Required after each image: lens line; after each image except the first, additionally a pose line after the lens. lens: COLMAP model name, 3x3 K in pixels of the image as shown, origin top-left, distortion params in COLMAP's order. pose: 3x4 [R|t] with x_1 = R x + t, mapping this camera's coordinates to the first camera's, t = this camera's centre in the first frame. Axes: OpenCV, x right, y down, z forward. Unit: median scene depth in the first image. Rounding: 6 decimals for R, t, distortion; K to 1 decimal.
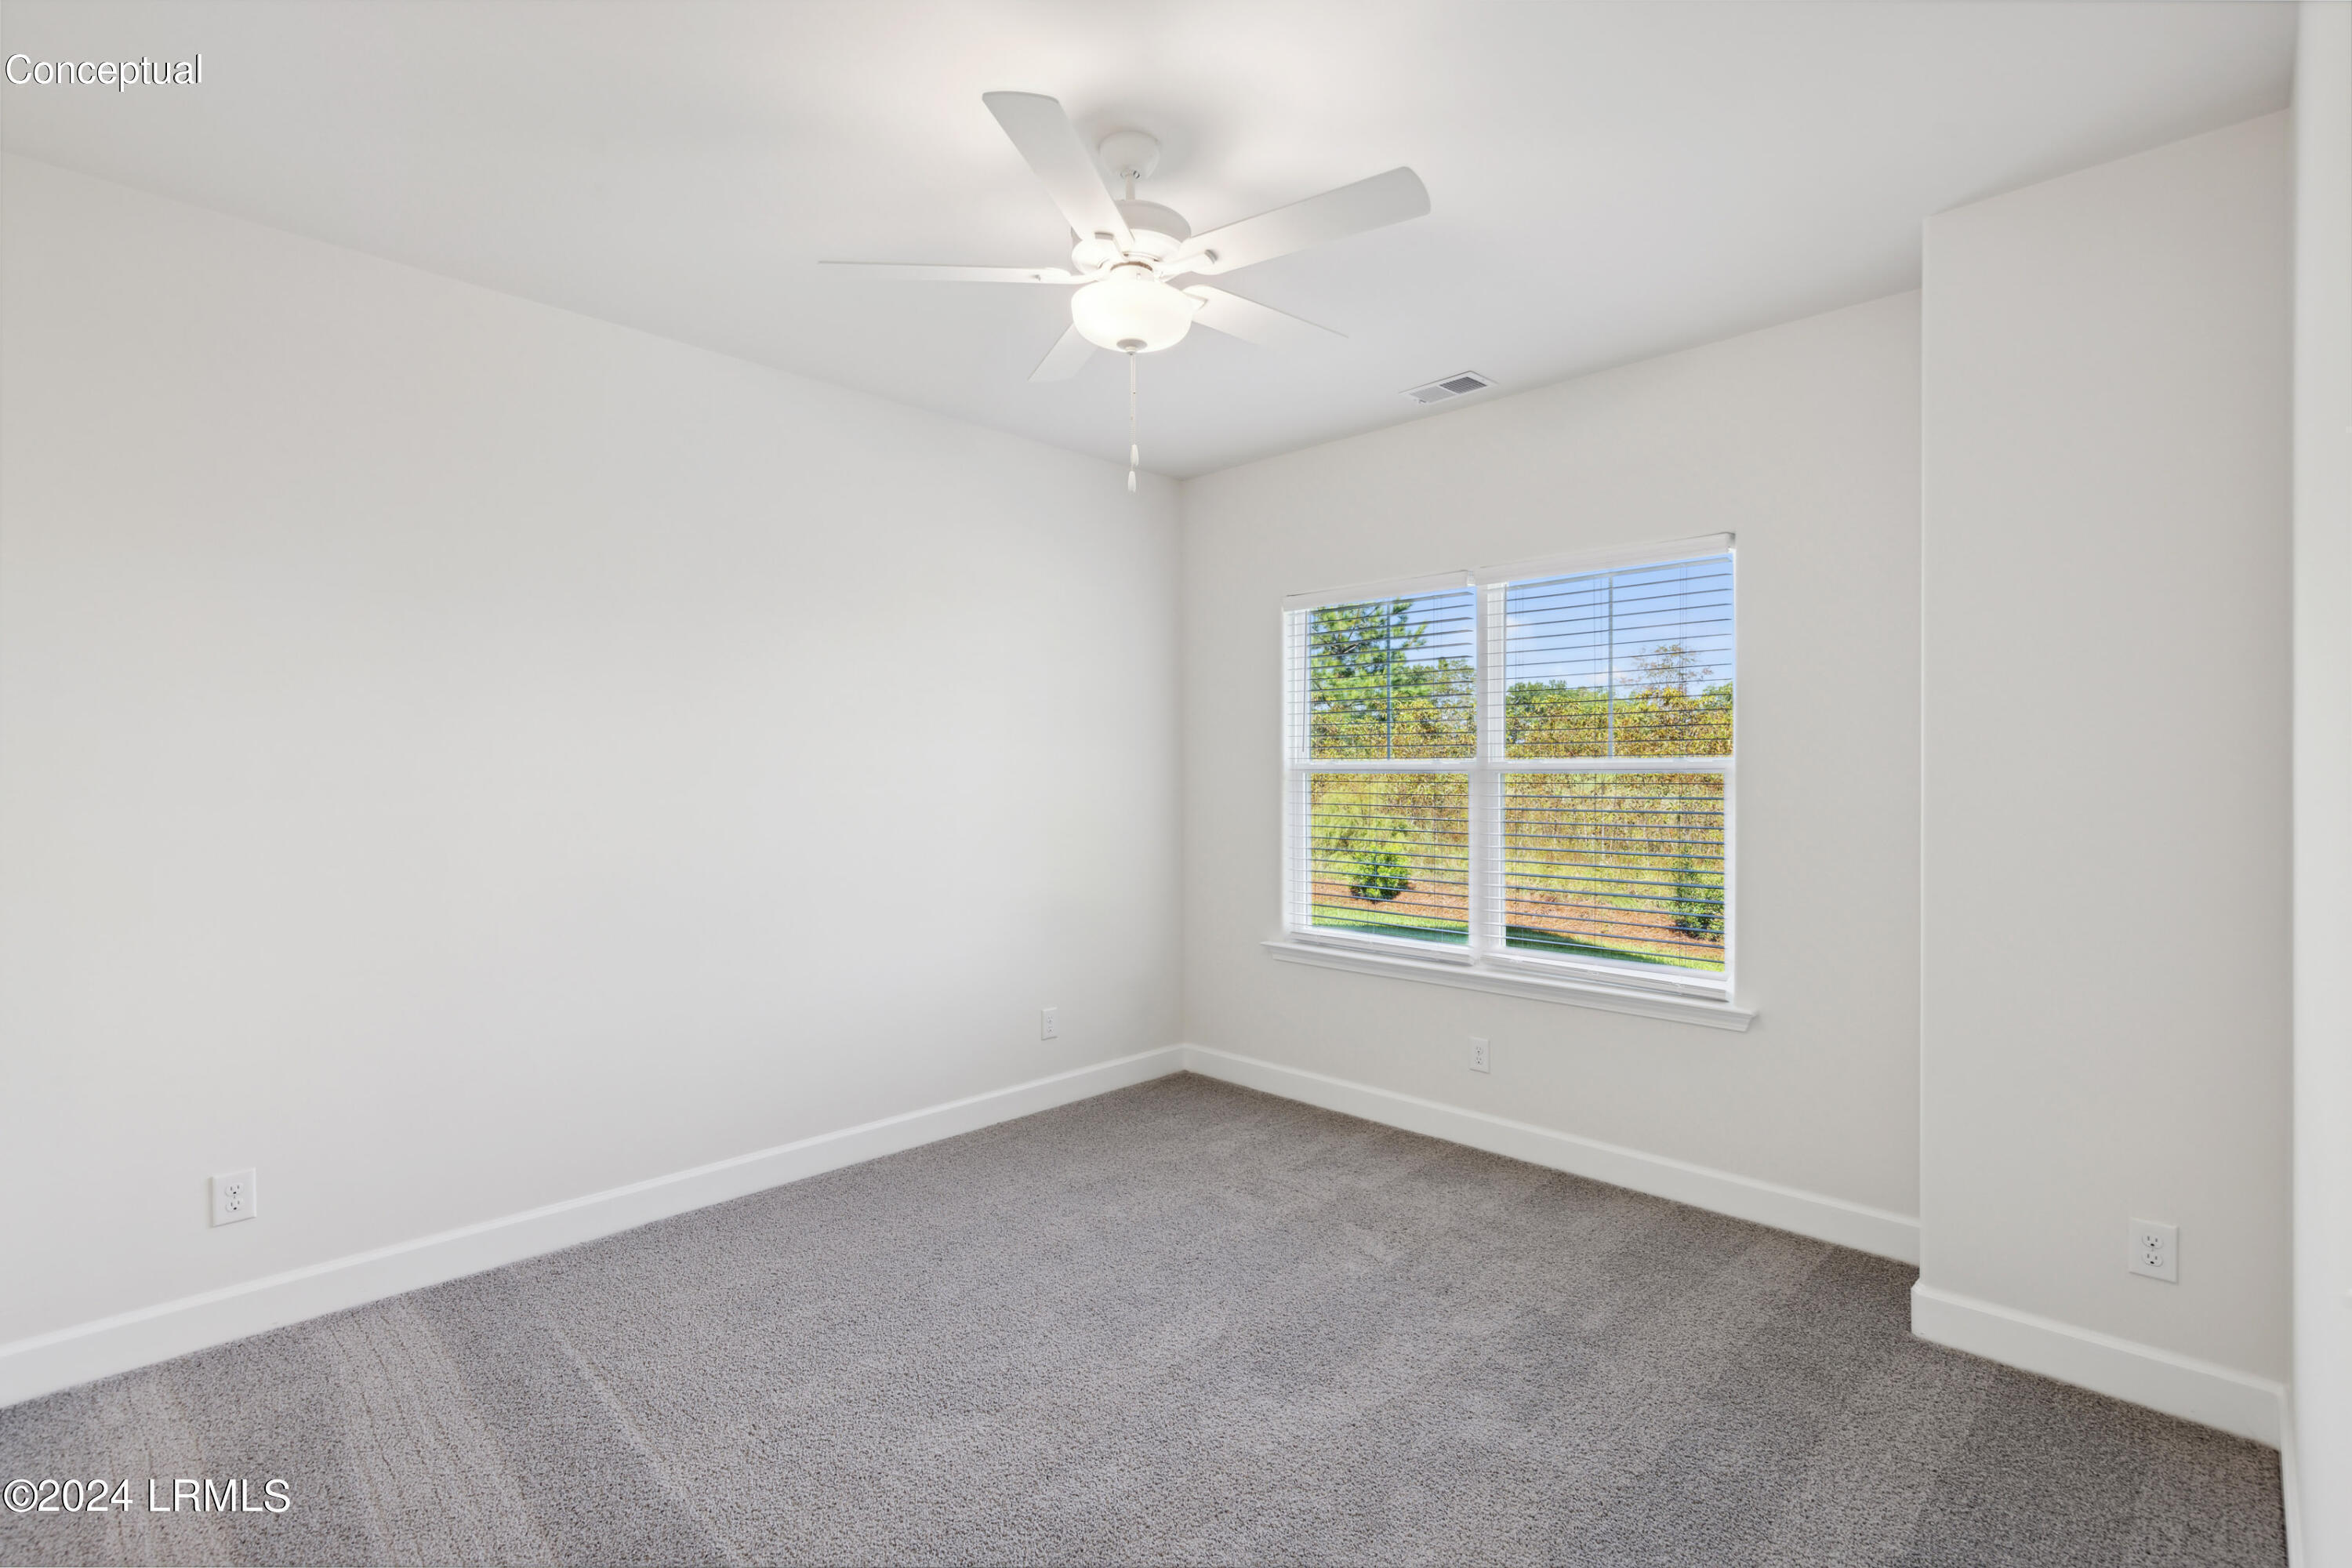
lens RADIAL K [[1082.2, 0, 1179.6], [0, 1082.2, 770.6], [0, 0, 1]] dist [0.009853, -0.008519]
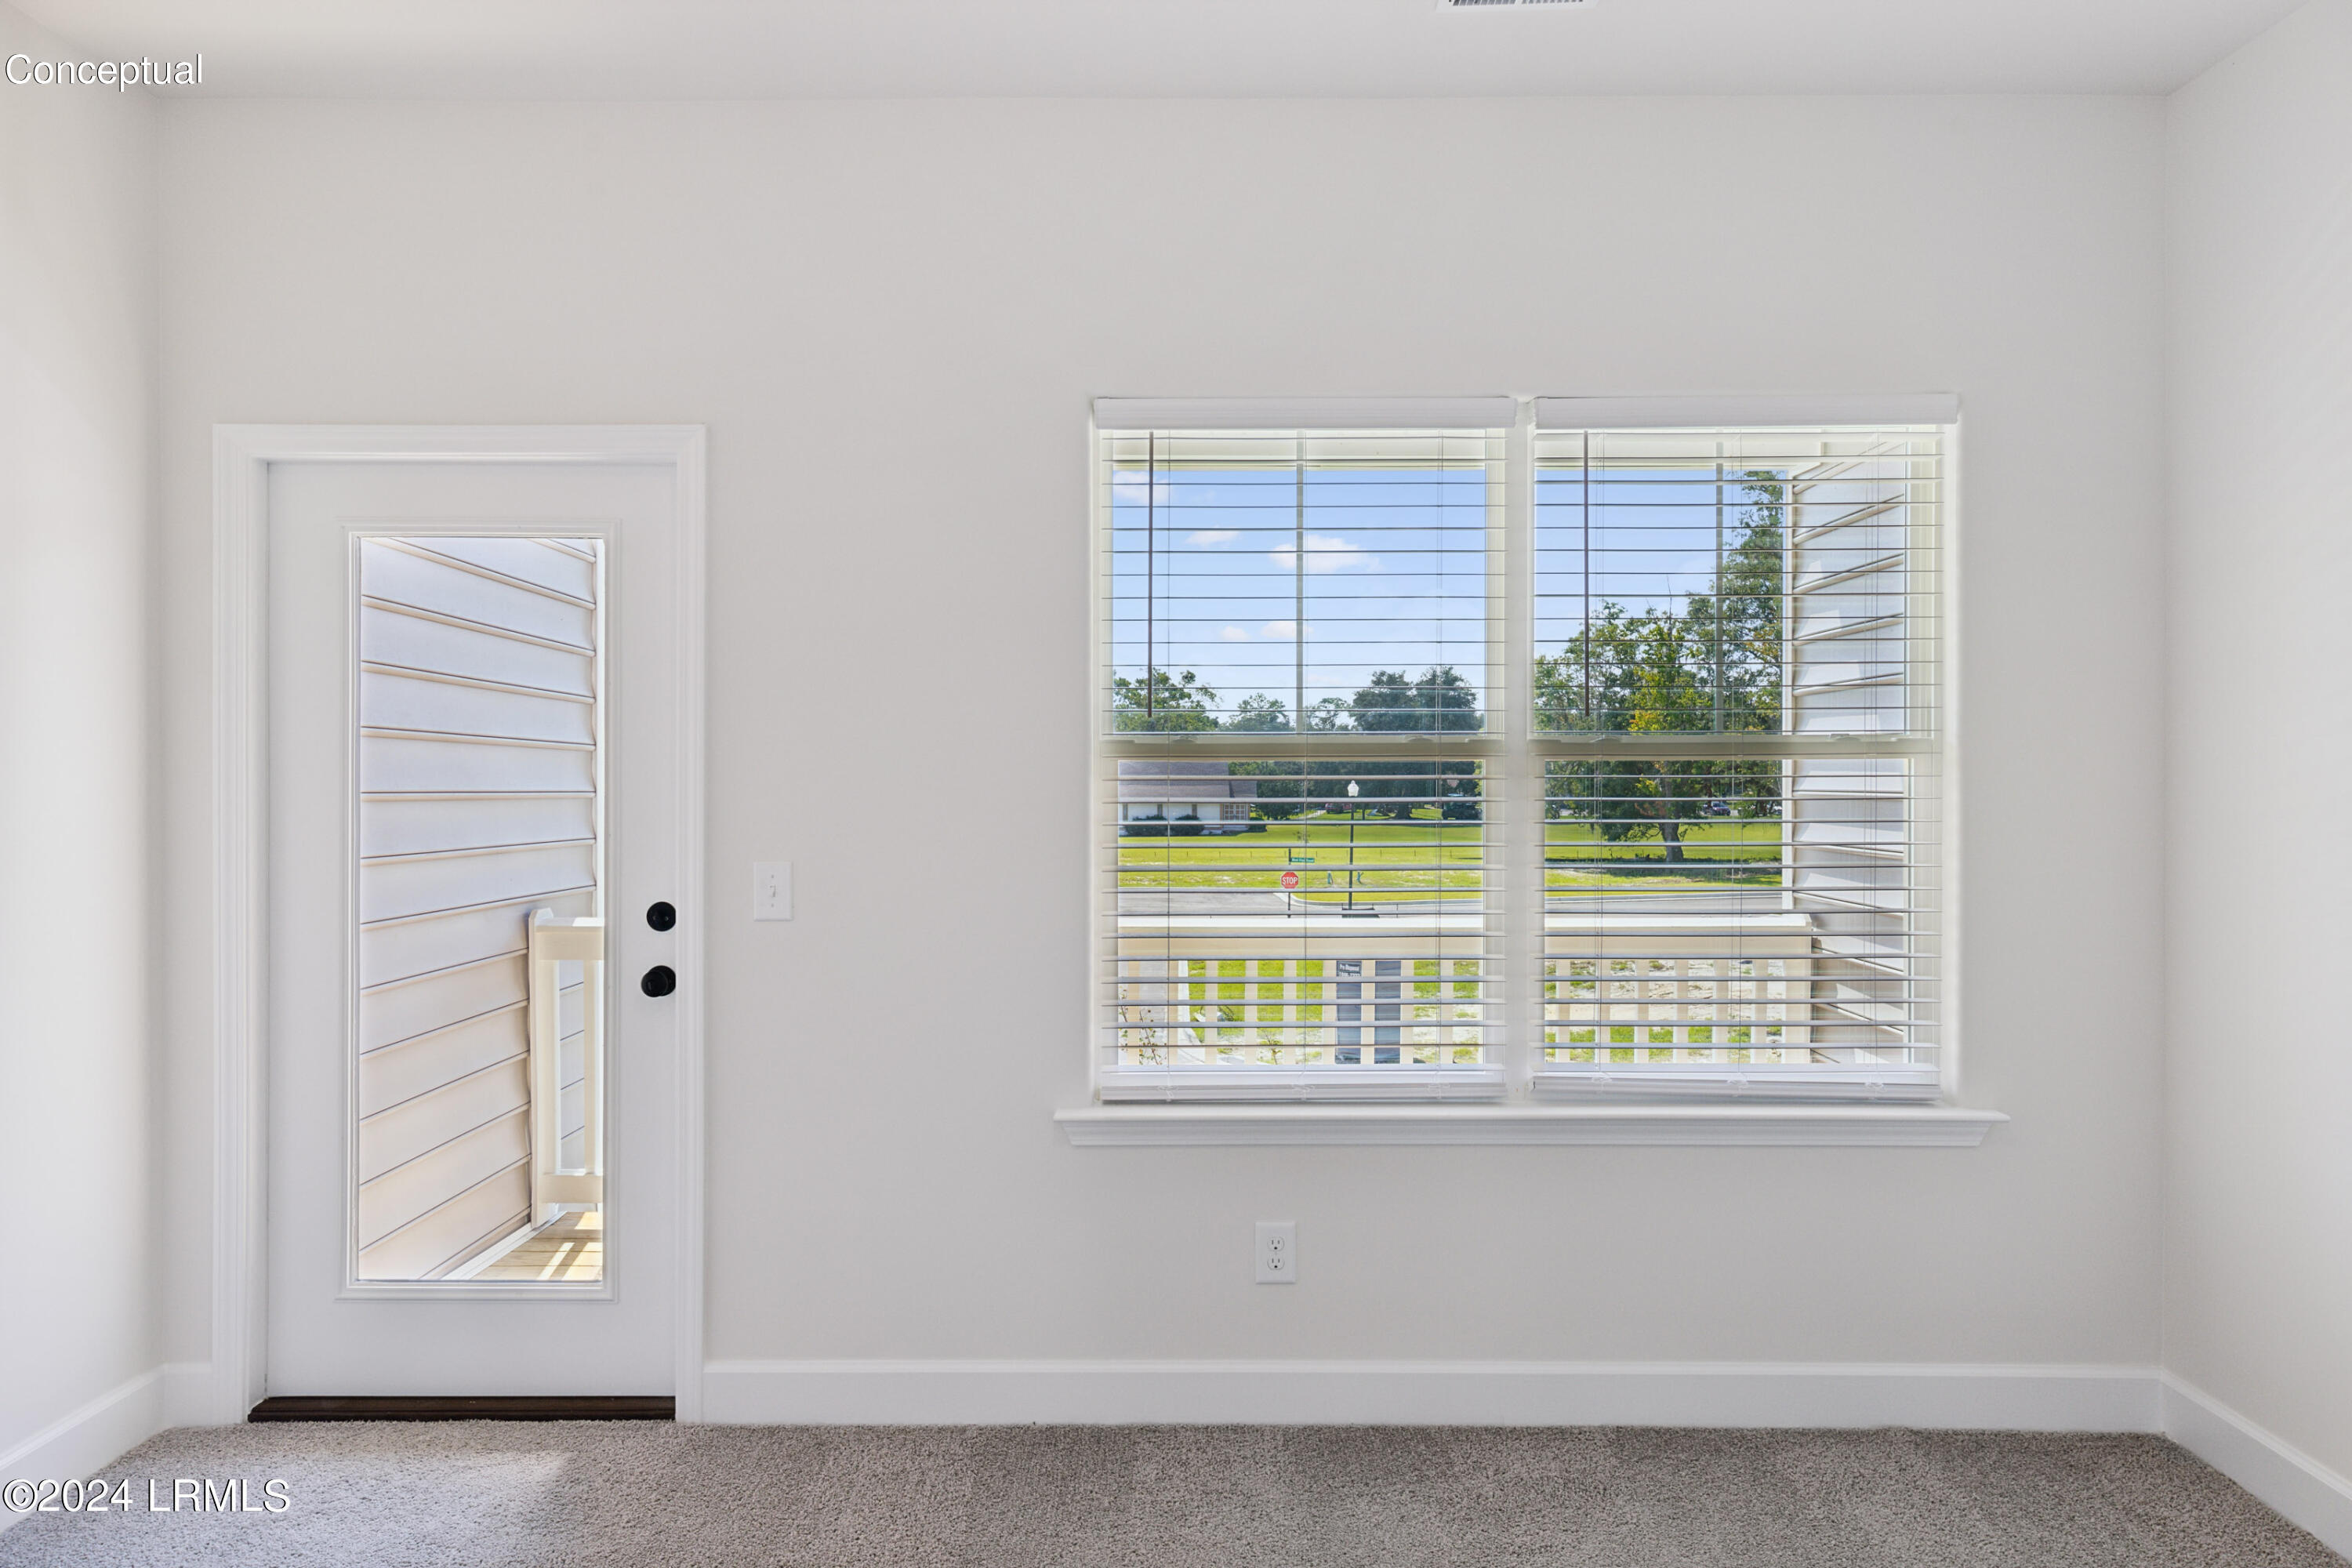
lens RADIAL K [[1613.6, 0, 1176.0], [0, 1613.6, 784.0], [0, 0, 1]] dist [0.027644, 0.000627]
pose [[0.722215, -0.005192, 0.691649, -0.382497], [0.001394, 0.999981, 0.006052, 0.008592], [-0.691667, -0.003407, 0.722208, 0.451695]]
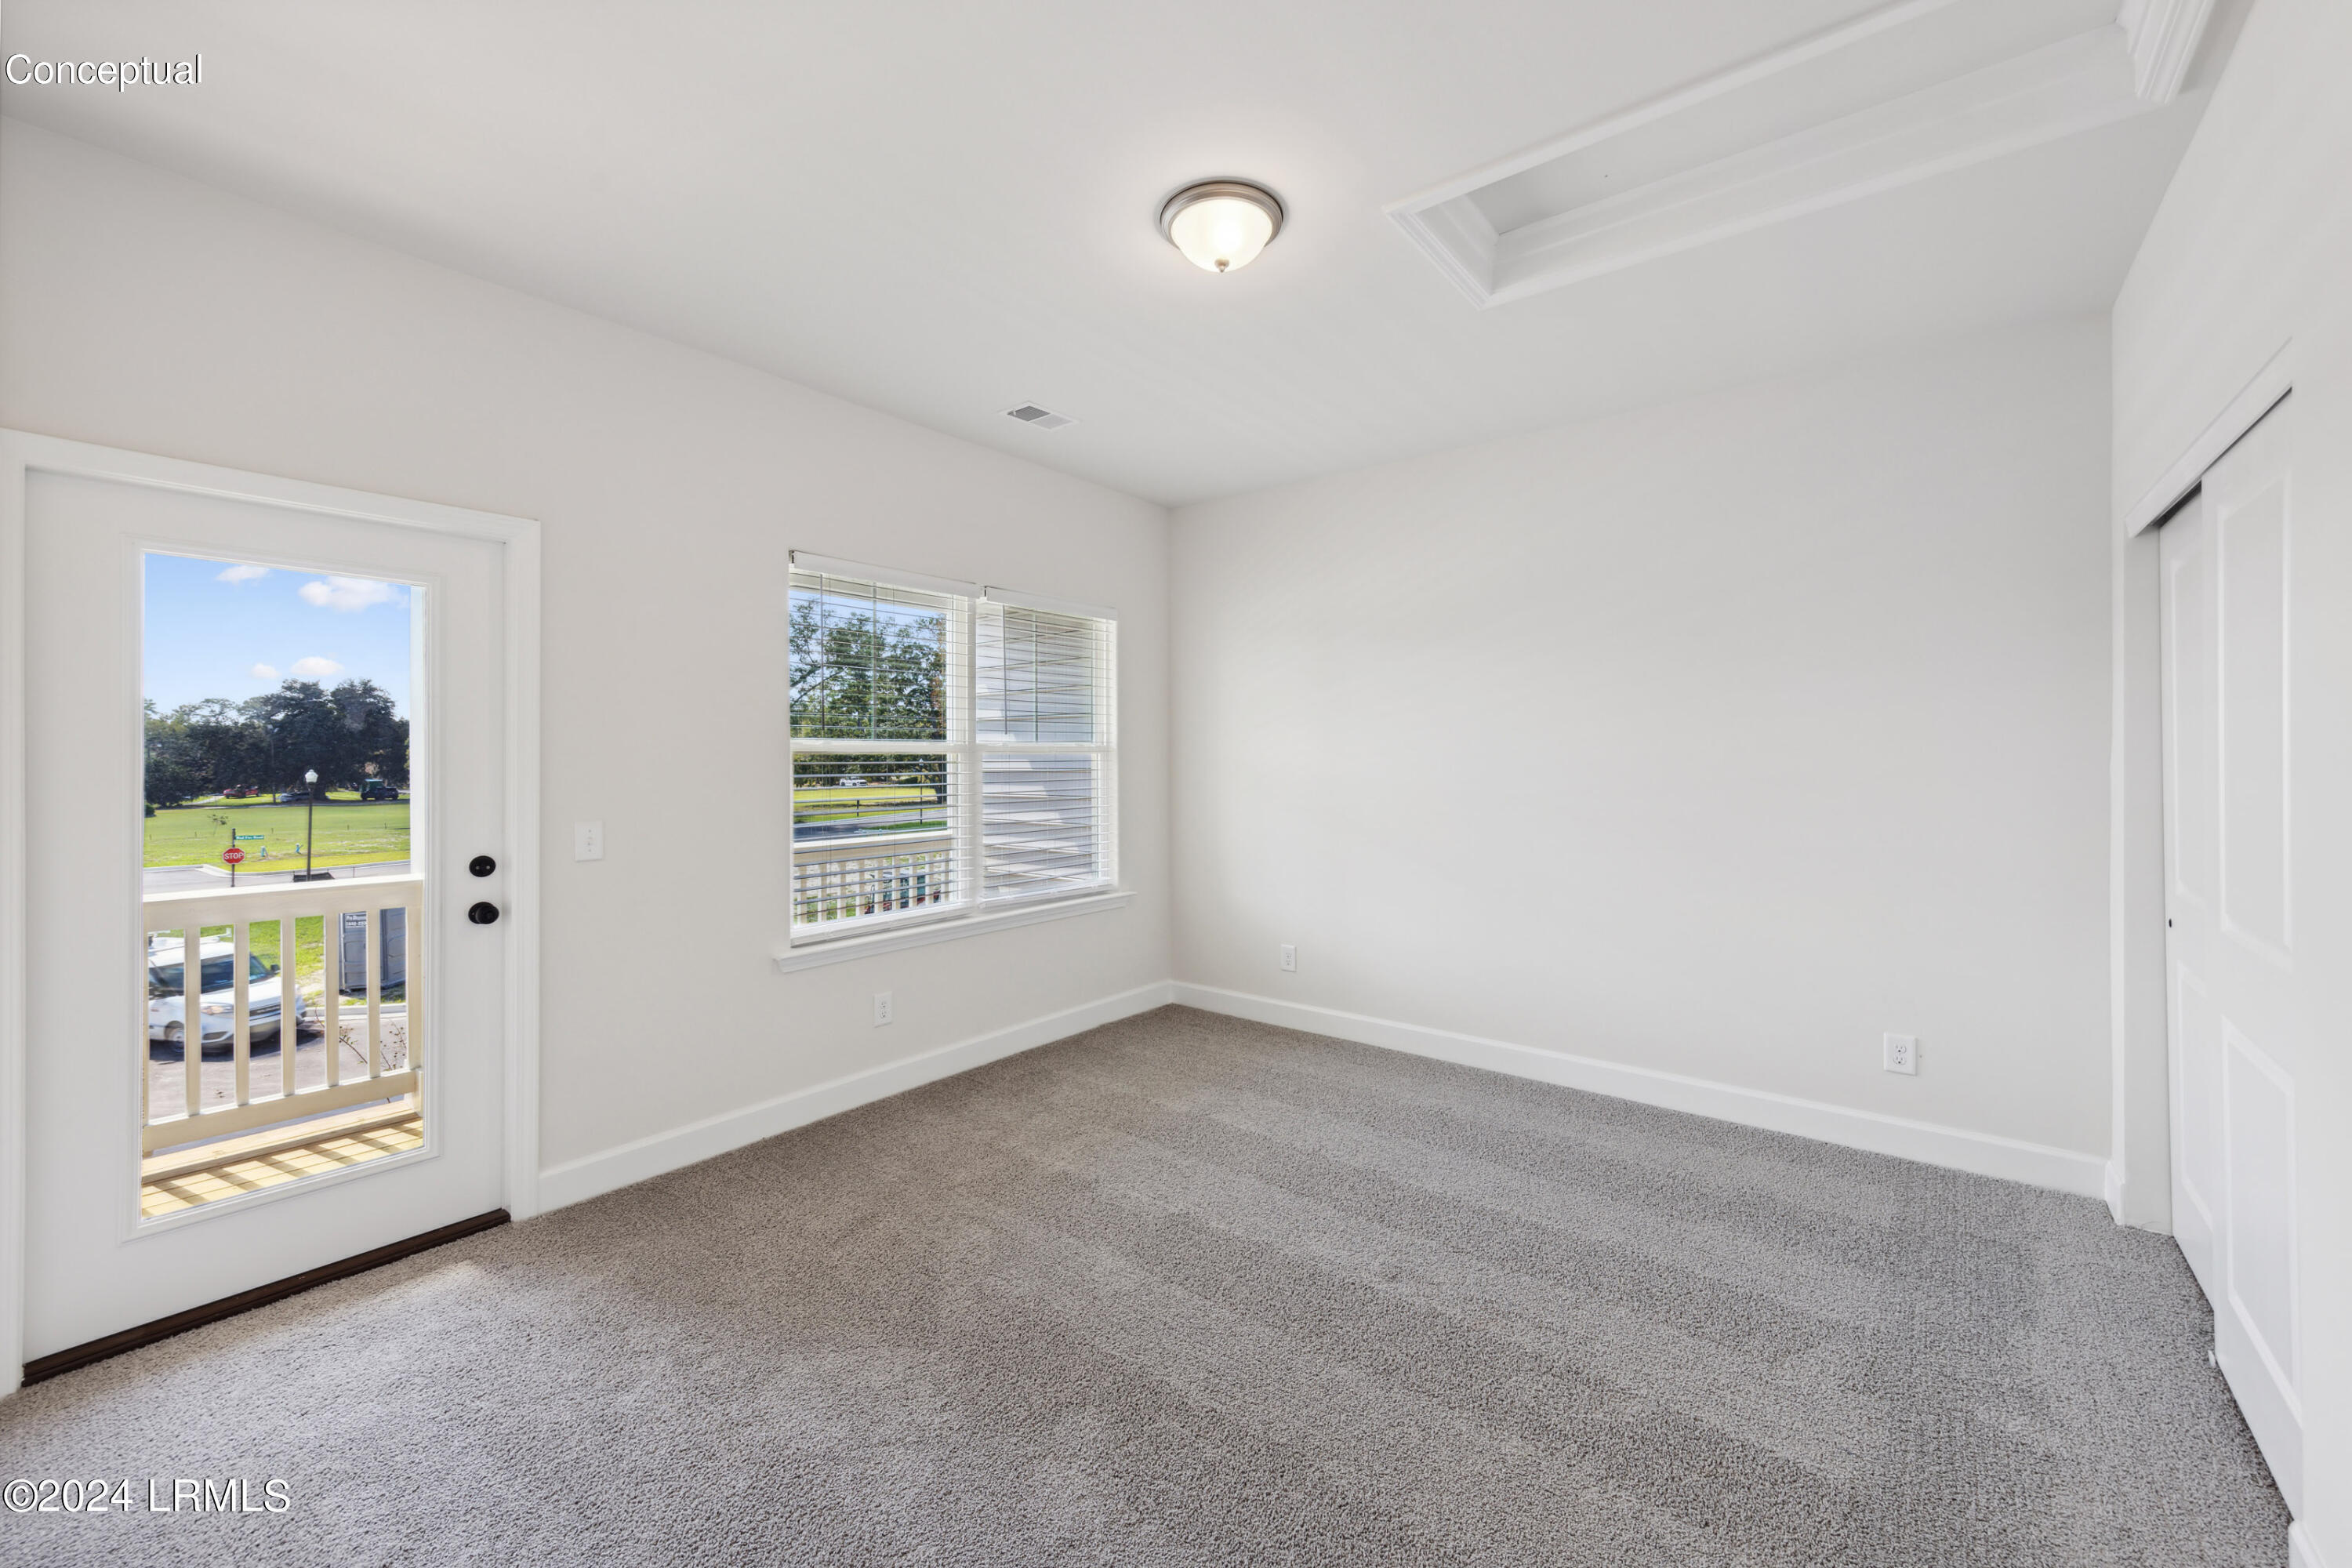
lens RADIAL K [[942.8, 0, 1212.0], [0, 942.8, 759.0], [0, 0, 1]] dist [0.043645, 0.000037]
pose [[-0.121245, 0.000272, 0.992623, -0.703000], [0.005478, 0.999985, 0.000395, 0.007794], [-0.992607, 0.005485, -0.121245, 0.762437]]
